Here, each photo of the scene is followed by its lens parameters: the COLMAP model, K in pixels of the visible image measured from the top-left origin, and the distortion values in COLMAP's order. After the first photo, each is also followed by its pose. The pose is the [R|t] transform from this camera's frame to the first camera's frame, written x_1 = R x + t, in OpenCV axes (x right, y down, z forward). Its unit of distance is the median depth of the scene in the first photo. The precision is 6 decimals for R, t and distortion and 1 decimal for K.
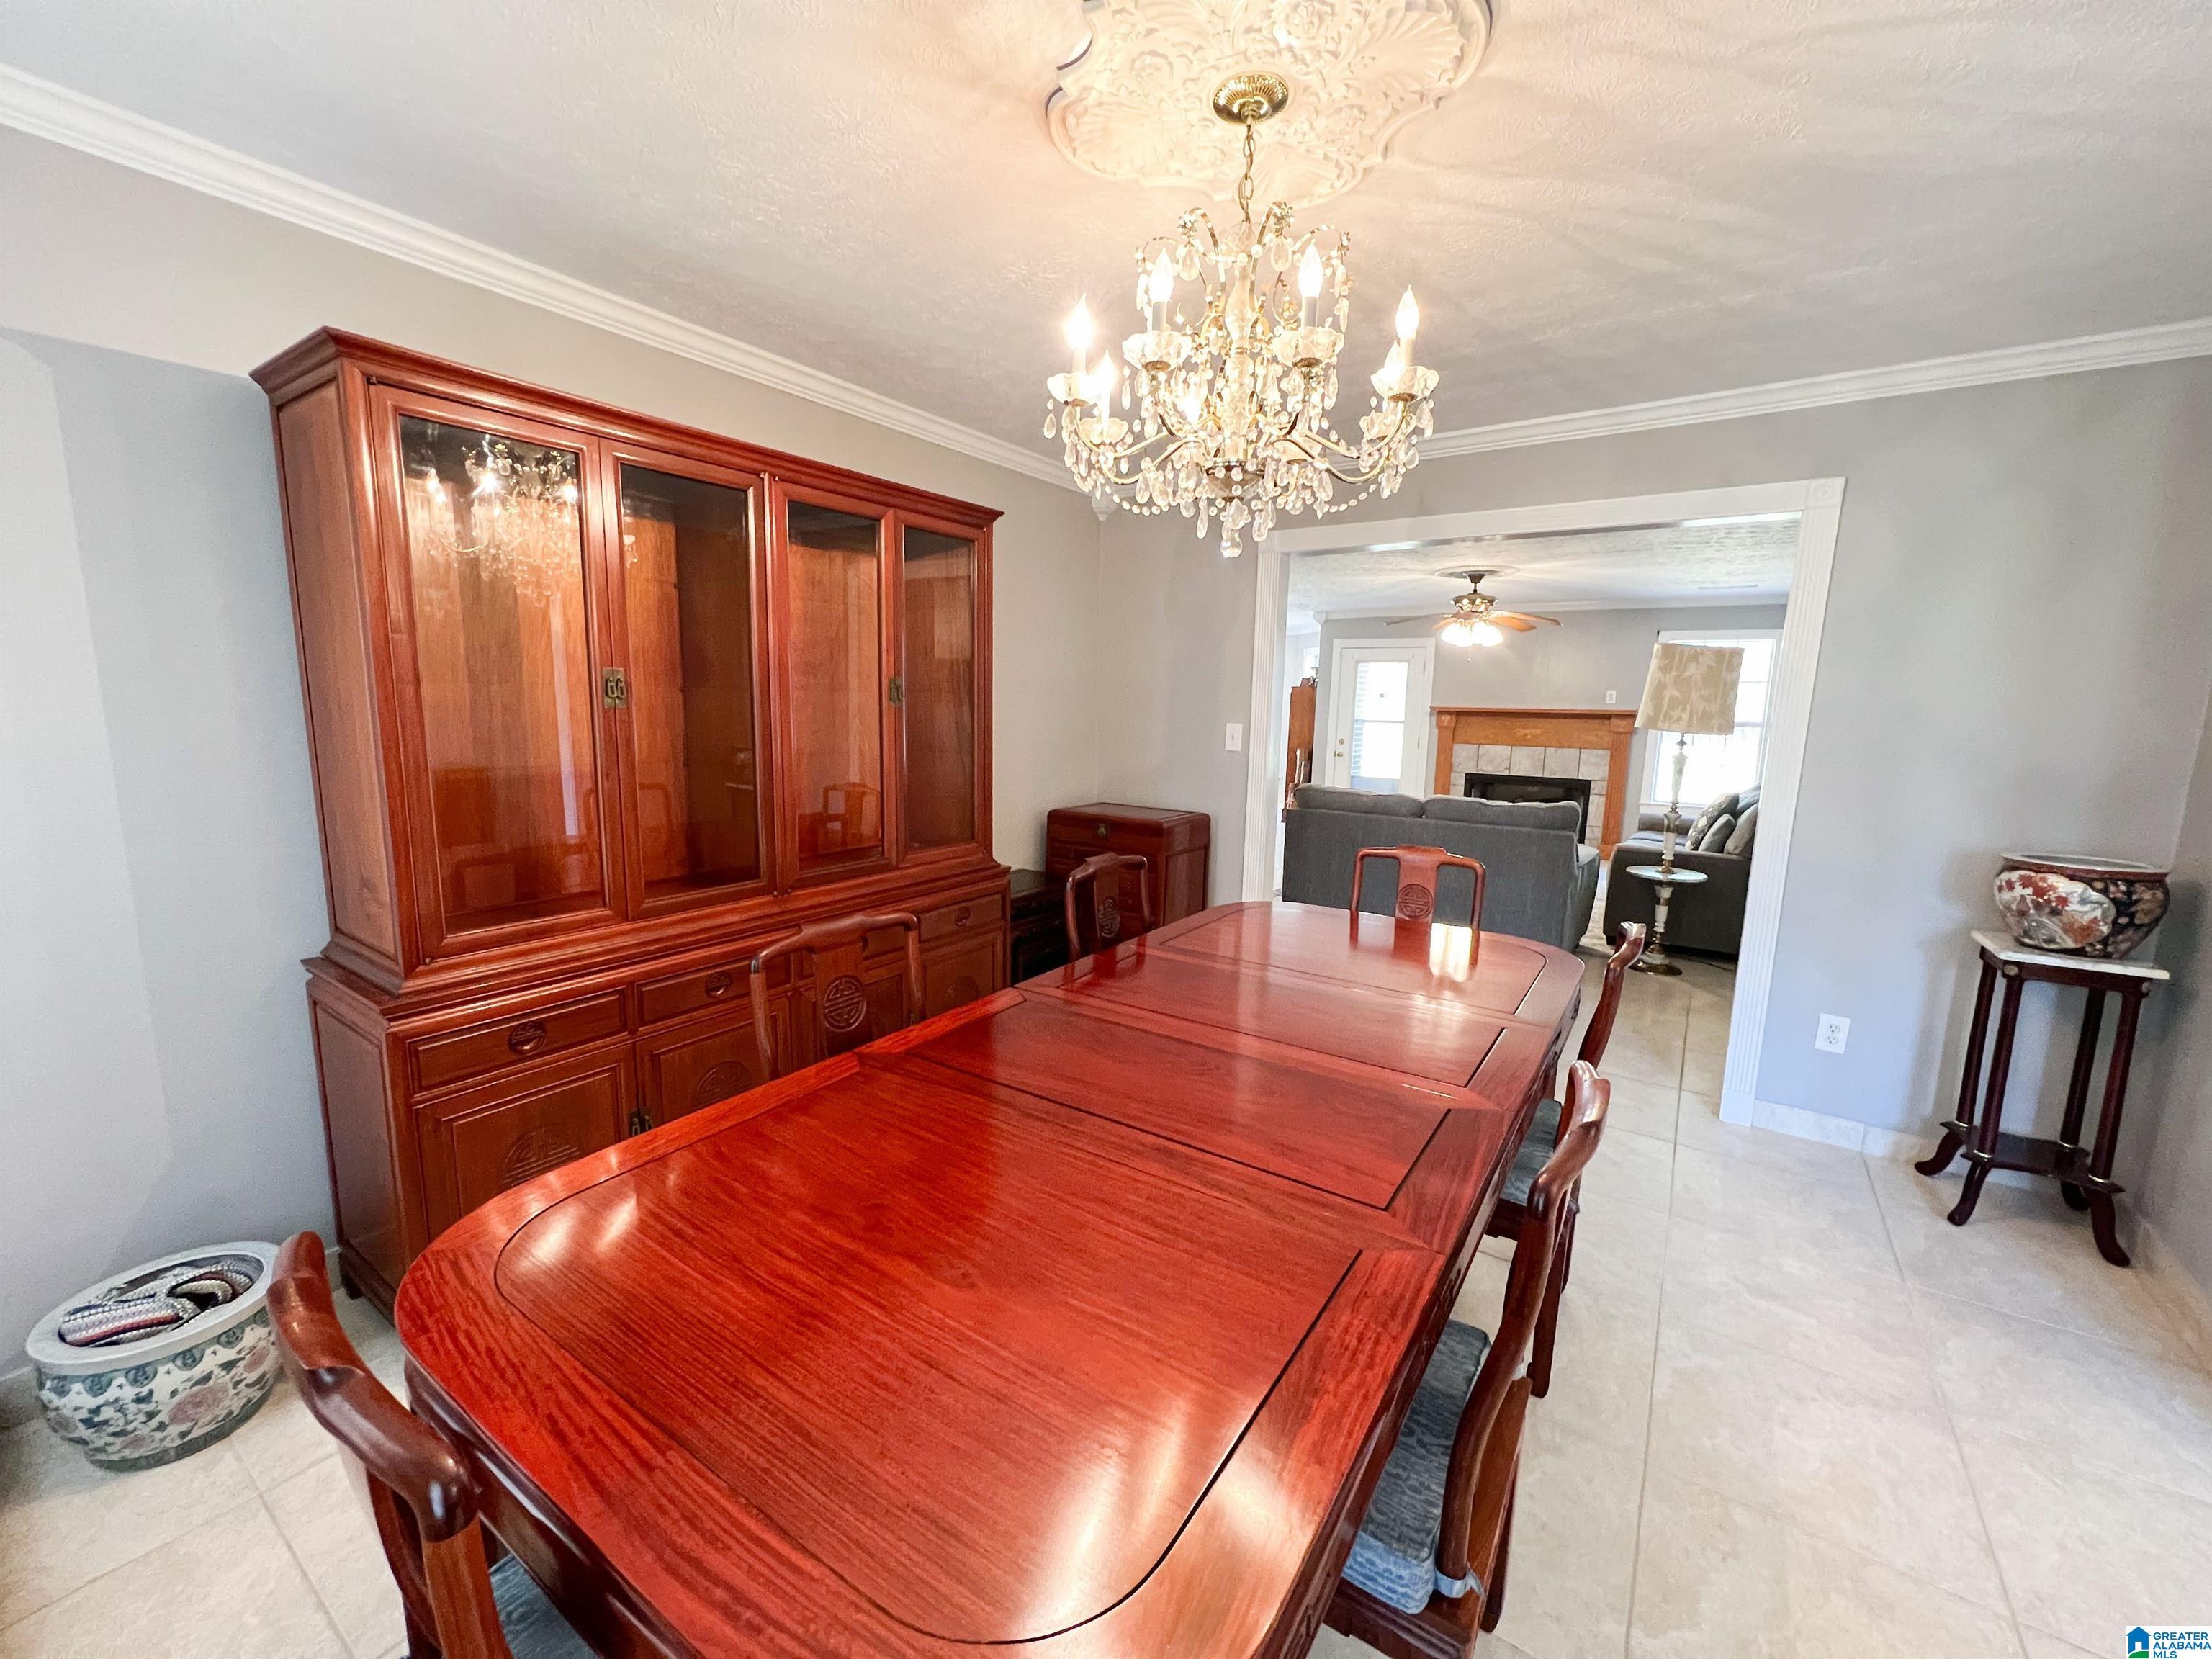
lens RADIAL K [[885.5, 0, 1107.9], [0, 885.5, 834.6], [0, 0, 1]] dist [0.000846, -0.000463]
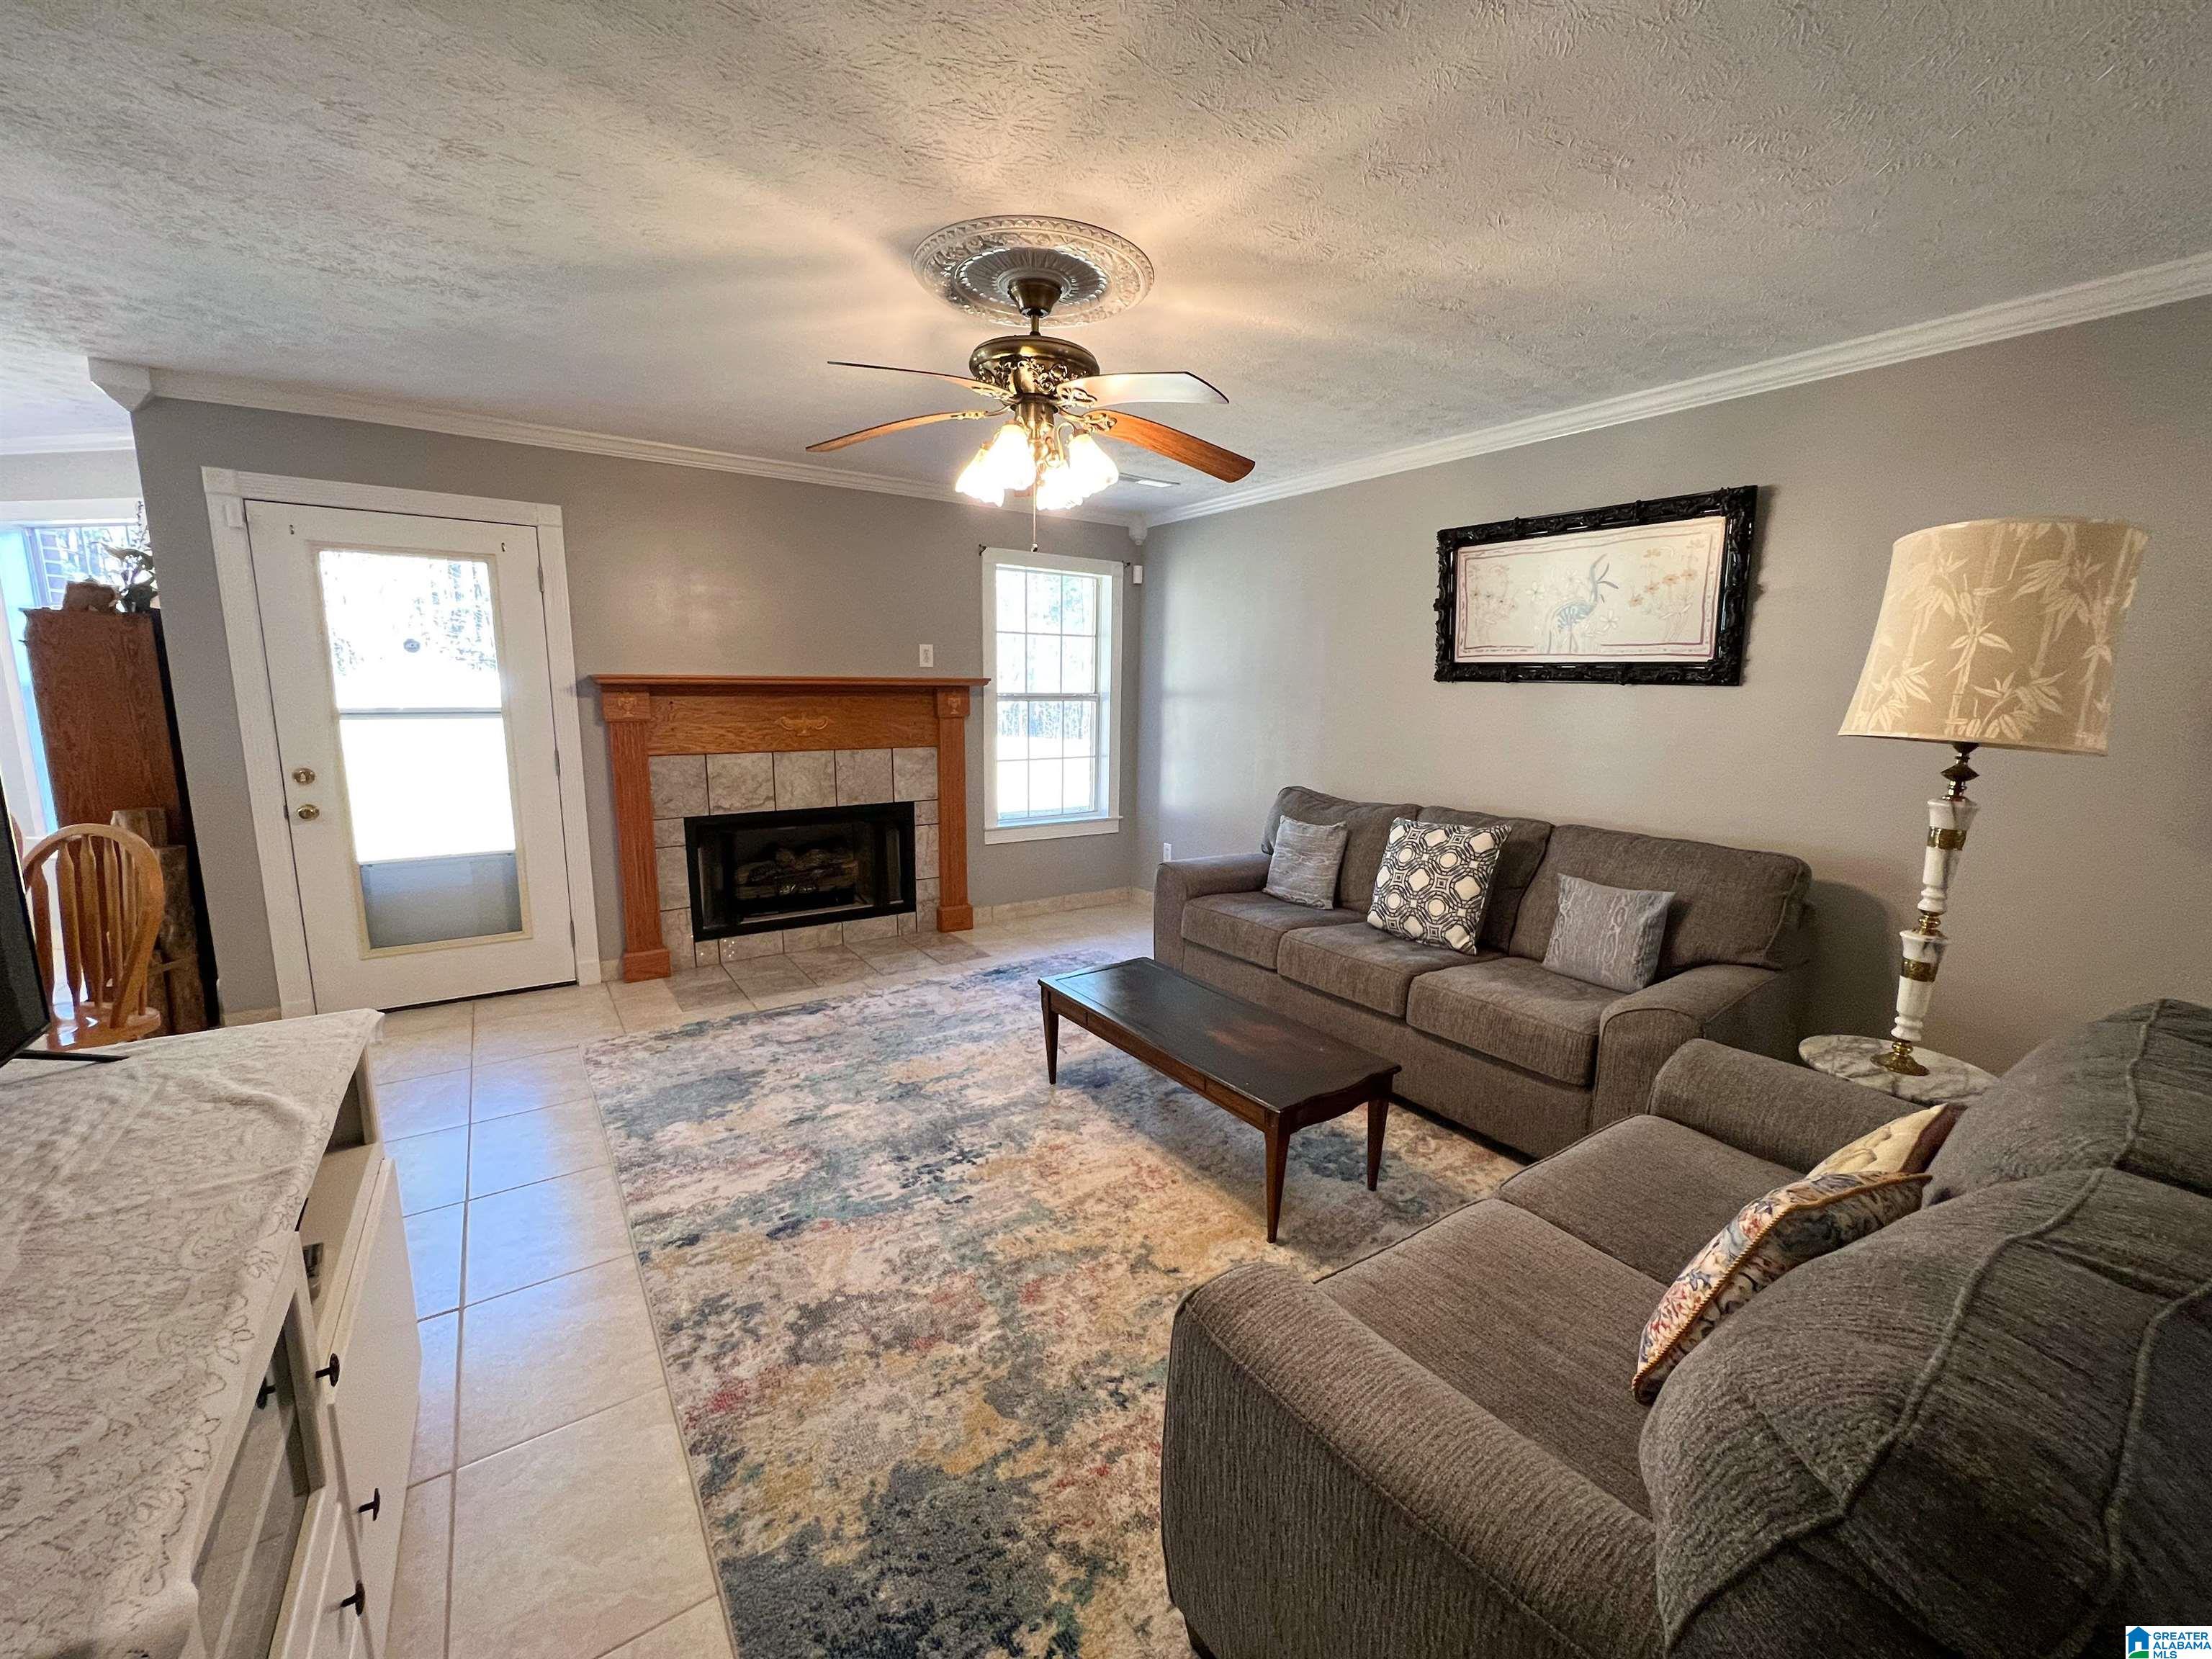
lens RADIAL K [[884.4, 0, 1116.1], [0, 884.4, 831.1], [0, 0, 1]] dist [-0.003256, 0.000305]
pose [[0.366981, -0.170326, 0.914502, 0.066004], [0.135459, 0.982400, 0.128613, -0.094536], [-0.920313, 0.076679, 0.383595, 0.637370]]
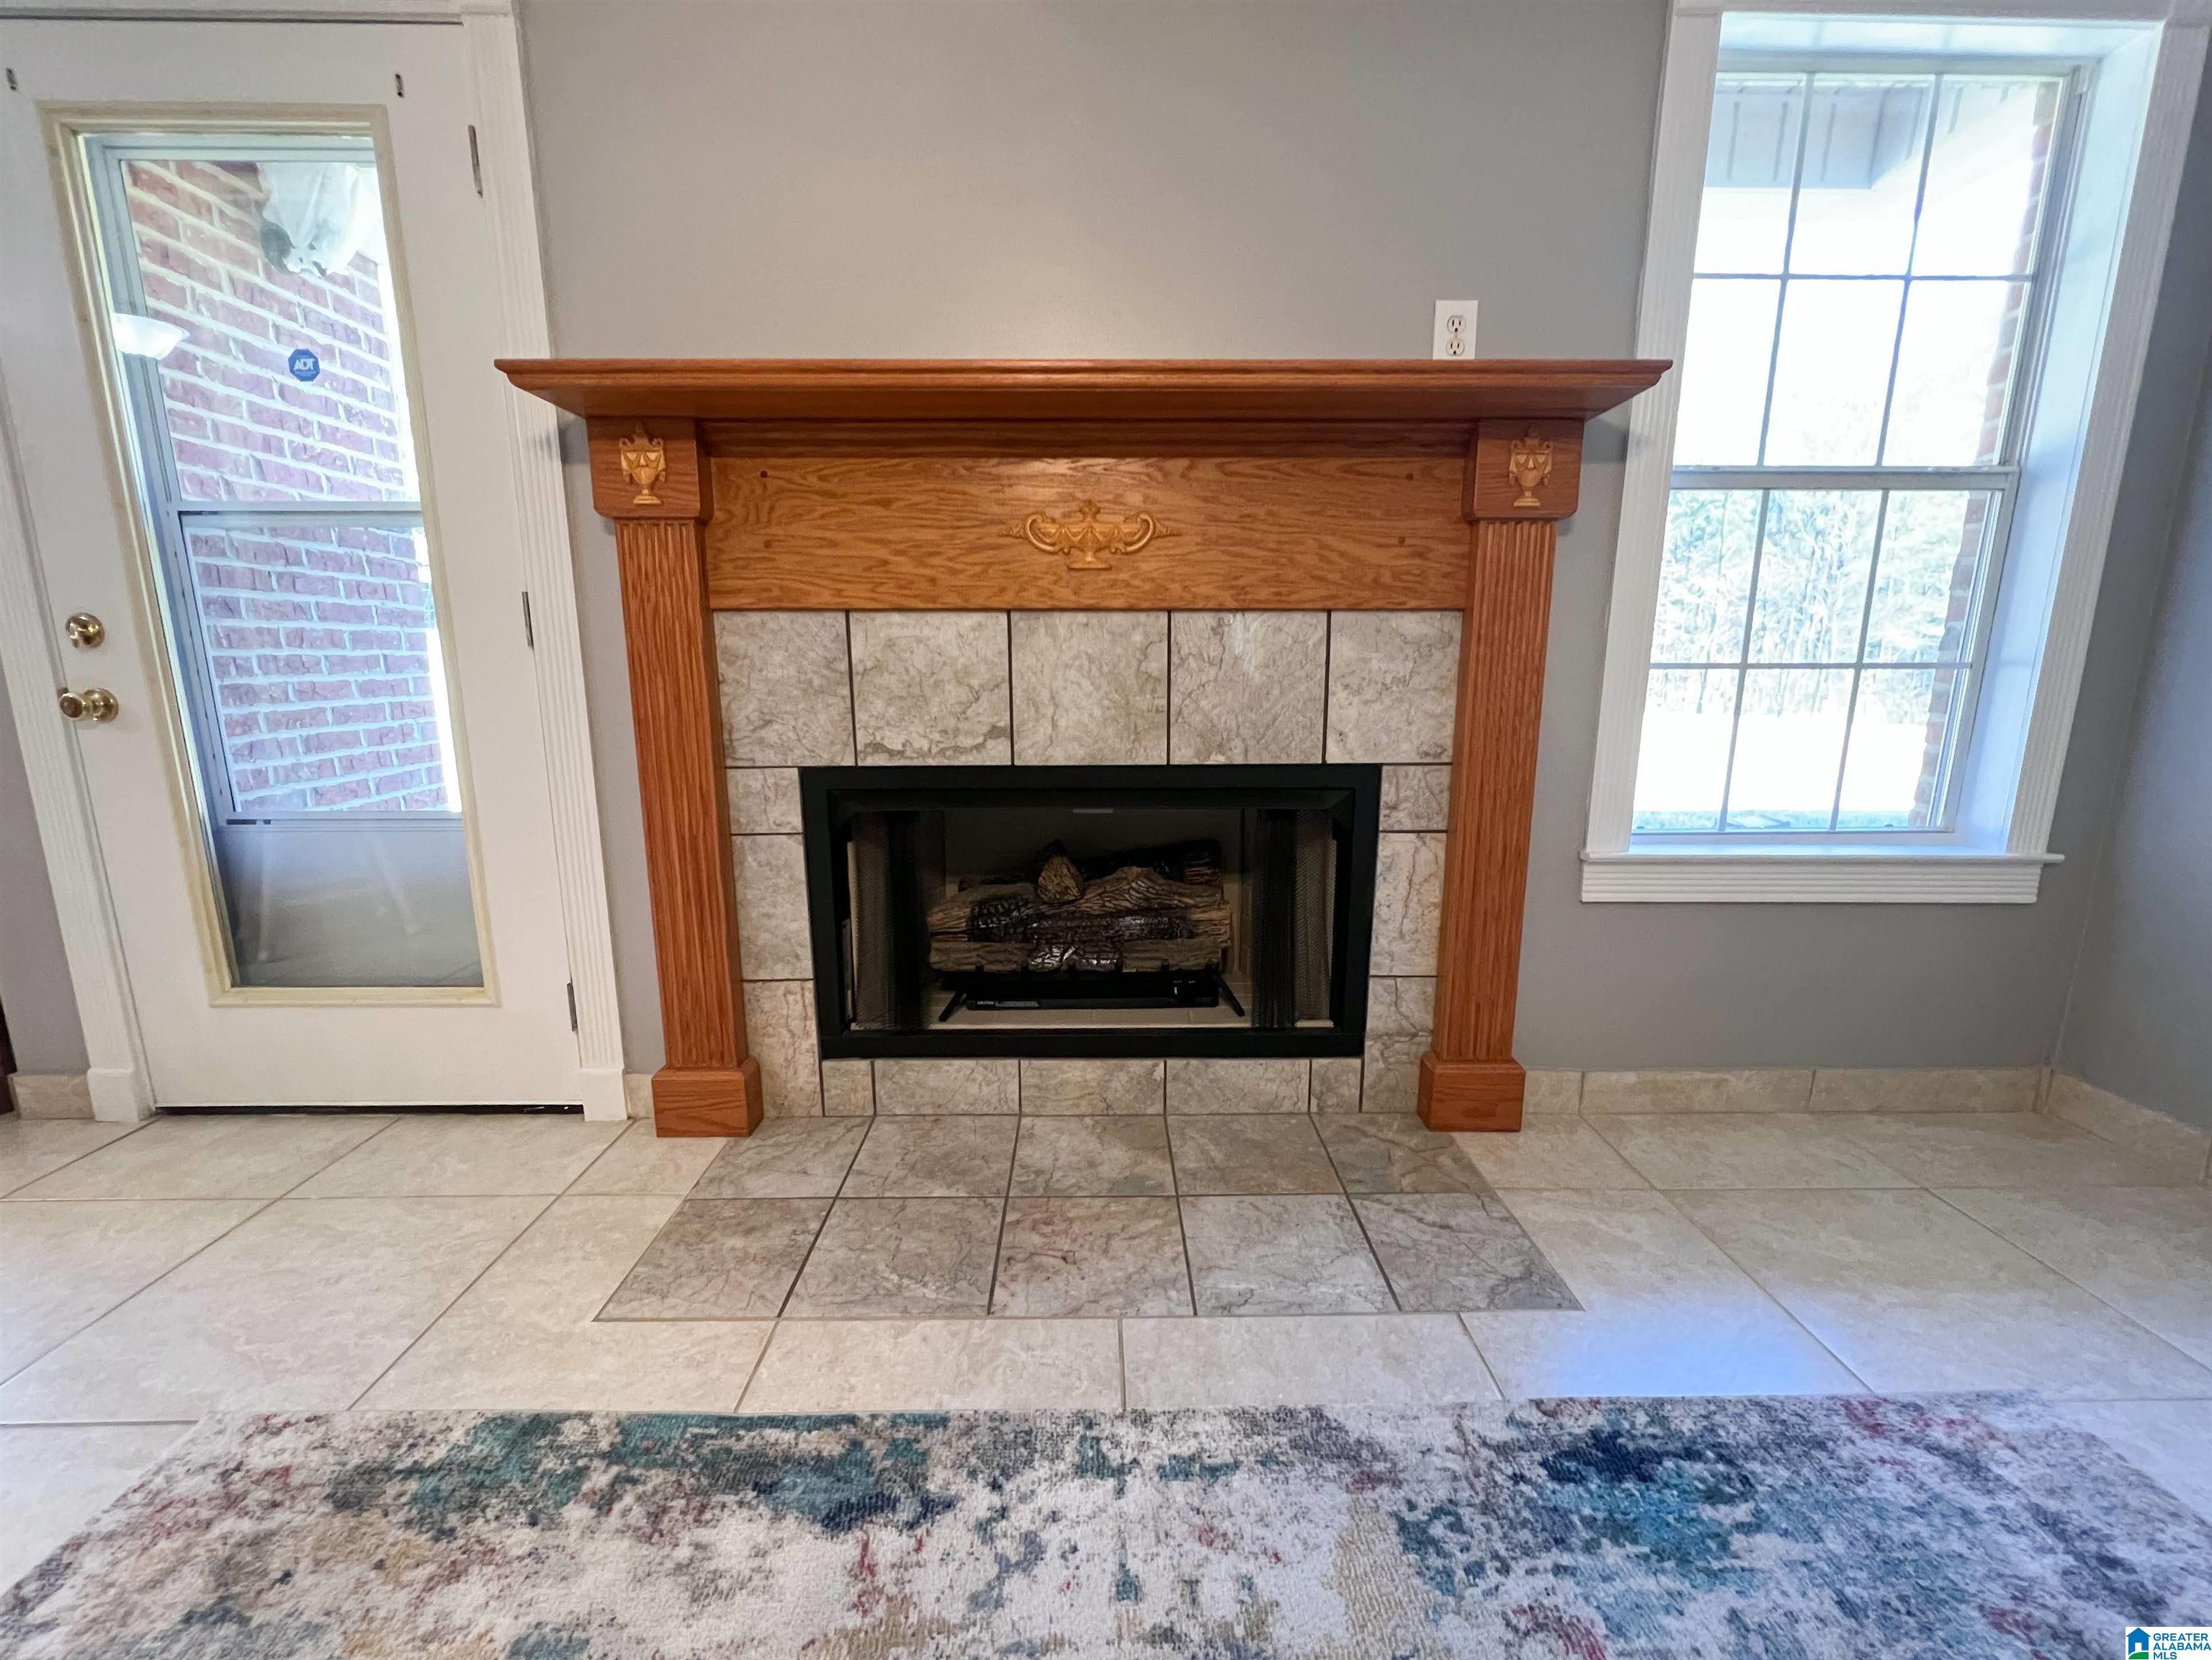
lens RADIAL K [[885.6, 0, 1128.9], [0, 885.6, 834.0], [0, 0, 1]] dist [0.000846, -0.000463]
pose [[0.822368, -0.128399, 0.554278, 0.366448], [0.103595, 0.991709, 0.076029, -0.064505], [-0.559445, -0.005103, 0.828852, 0.828937]]
